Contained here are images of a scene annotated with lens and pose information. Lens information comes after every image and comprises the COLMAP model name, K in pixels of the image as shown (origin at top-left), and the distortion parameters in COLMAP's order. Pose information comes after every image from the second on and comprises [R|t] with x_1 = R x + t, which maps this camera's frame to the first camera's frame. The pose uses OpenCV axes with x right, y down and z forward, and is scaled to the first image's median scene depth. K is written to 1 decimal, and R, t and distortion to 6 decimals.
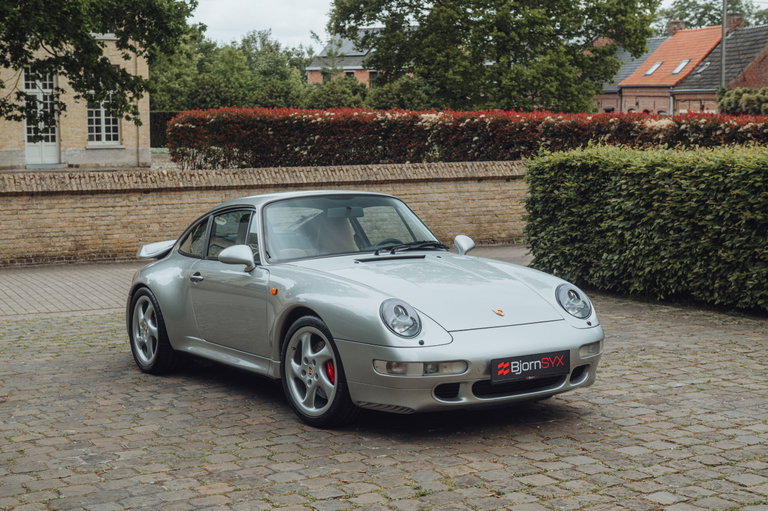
lens RADIAL K [[1163.2, 0, 384.0], [0, 1163.2, 255.5], [0, 0, 1]] dist [0.060542, 0.020066]
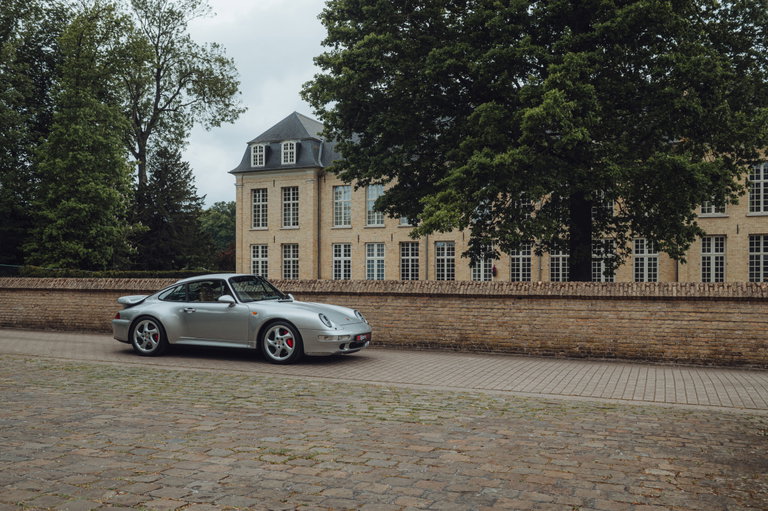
lens RADIAL K [[700.8, 0, 379.8], [0, 700.8, 270.3], [0, 0, 1]] dist [-0.002629, -0.013571]
pose [[0.648564, -0.005774, -0.761138, 0.262006], [-0.100219, 0.990618, -0.092911, -0.001170], [0.754533, 0.136540, 0.641901, 0.436491]]
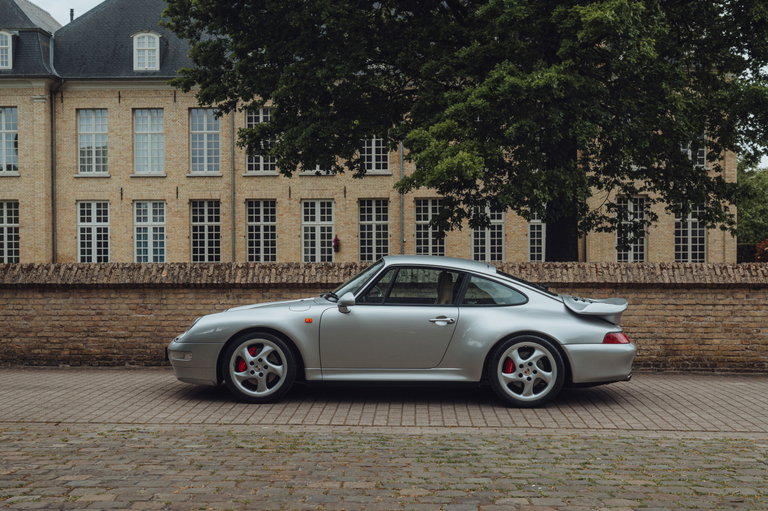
lens RADIAL K [[1009.5, 0, 382.8], [0, 1009.5, 243.1], [0, 0, 1]] dist [0.047360, 0.007174]
pose [[0.865736, -0.006432, -0.500459, -0.079119], [-0.061639, 0.990935, -0.119364, 0.014225], [0.496690, 0.134185, 0.857492, 0.280133]]
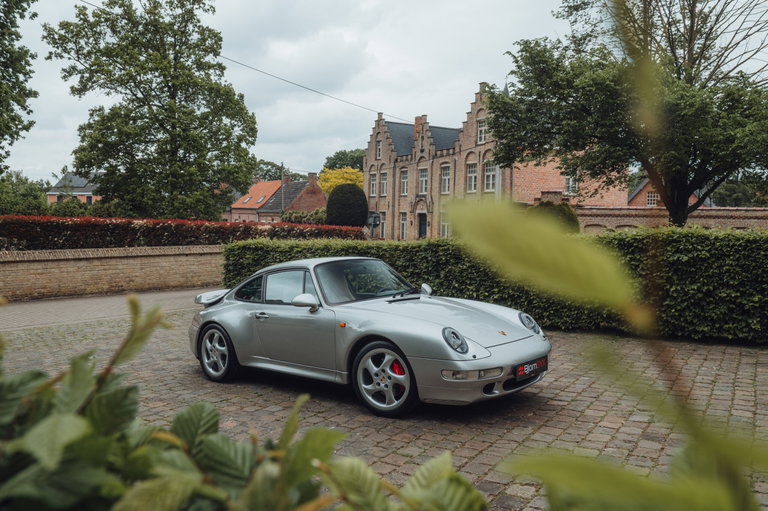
lens RADIAL K [[596.9, 0, 384.0], [0, 596.9, 255.5], [0, 0, 1]] dist [-0.038797, 0.001831]
pose [[0.894060, -0.008765, 0.447861, -0.080783], [0.037655, 0.997741, -0.055642, 0.003898], [-0.446361, 0.066611, 0.892370, -0.037758]]
